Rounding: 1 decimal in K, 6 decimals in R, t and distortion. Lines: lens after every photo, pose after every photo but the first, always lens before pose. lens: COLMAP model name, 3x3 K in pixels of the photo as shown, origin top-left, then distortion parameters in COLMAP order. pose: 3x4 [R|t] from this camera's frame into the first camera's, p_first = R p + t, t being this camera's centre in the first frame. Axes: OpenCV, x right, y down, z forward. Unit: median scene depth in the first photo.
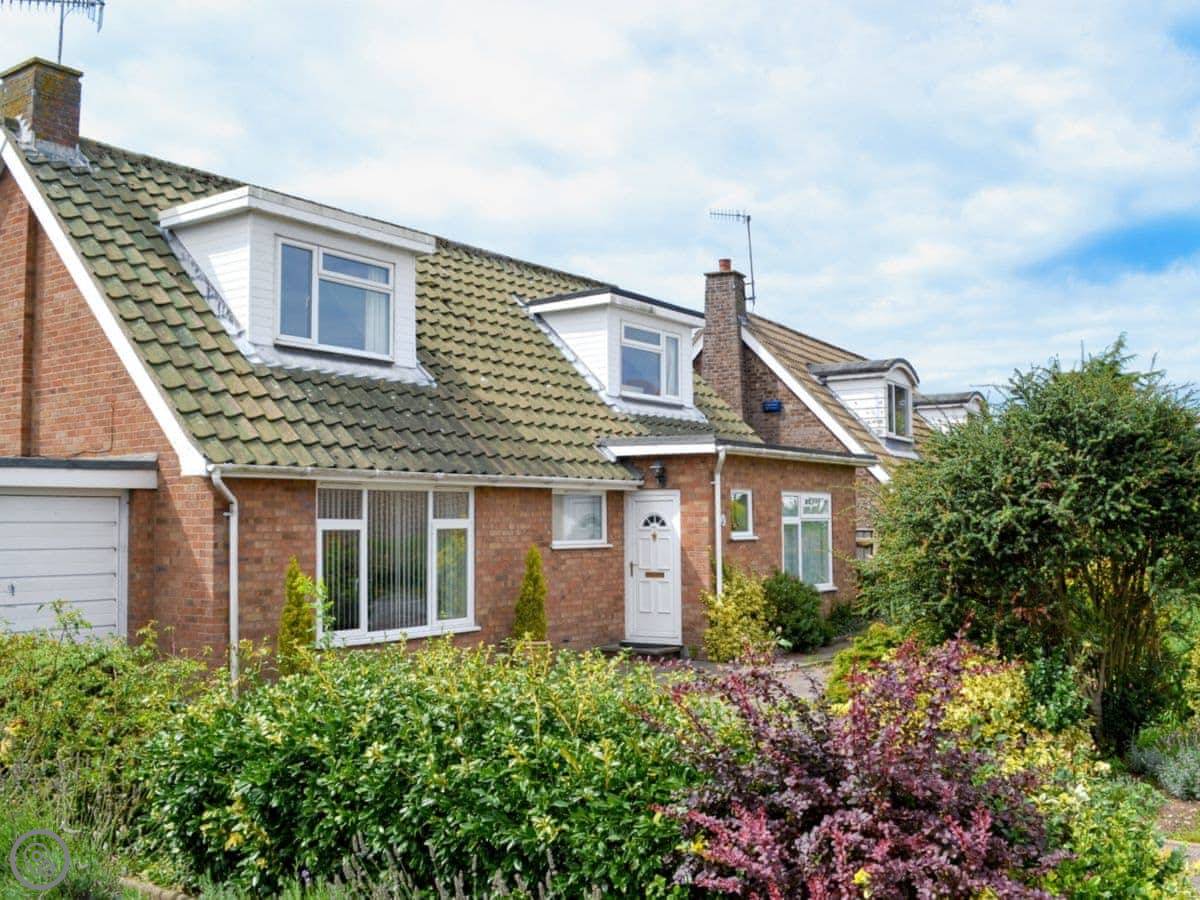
lens RADIAL K [[1100.7, 0, 600.0], [0, 1100.7, 450.0], [0, 0, 1]] dist [-0.071830, 0.007466]
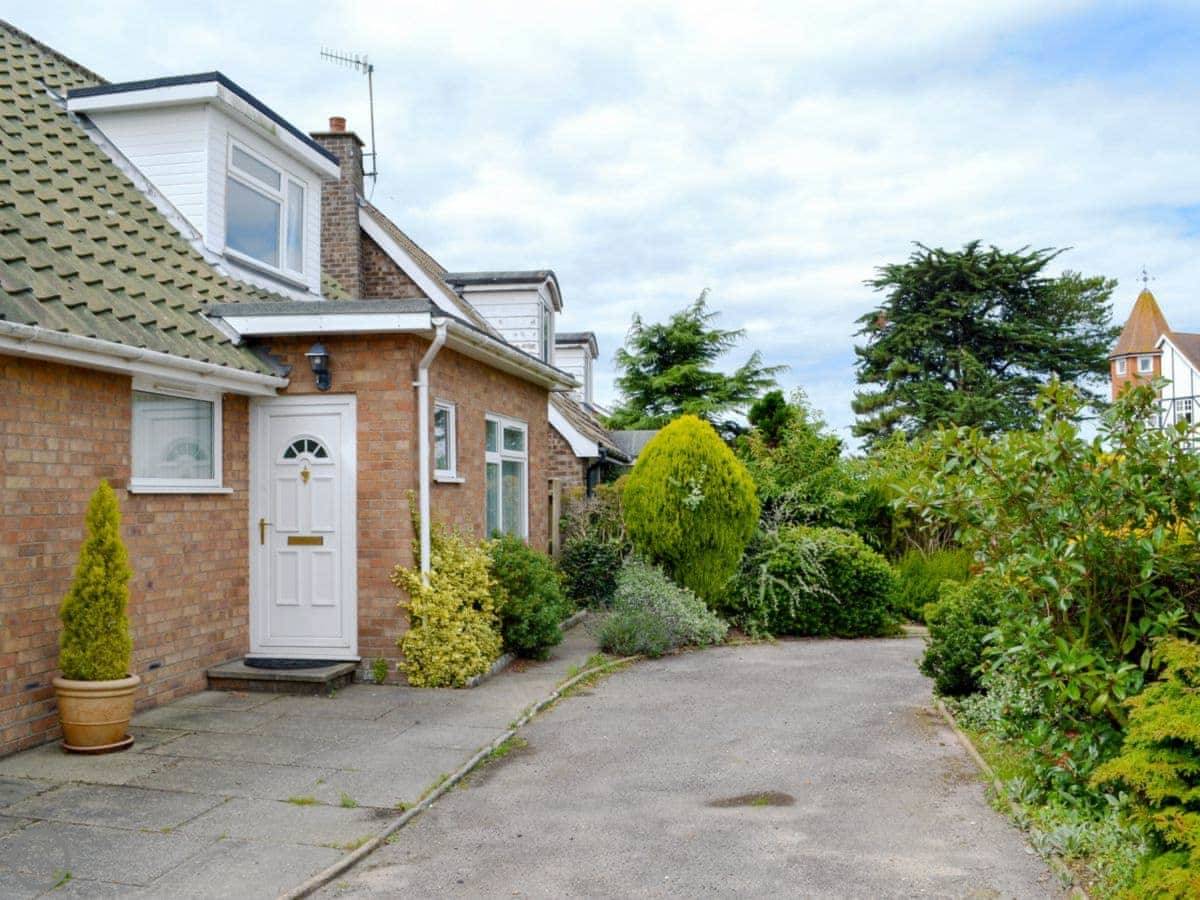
lens RADIAL K [[1100.7, 0, 600.0], [0, 1100.7, 450.0], [0, 0, 1]] dist [-0.071830, 0.007466]
pose [[0.905135, 0.016966, 0.424786, -0.056415], [-0.028801, 0.999355, 0.021455, 0.048316], [-0.424148, -0.031654, 0.905040, 0.408510]]
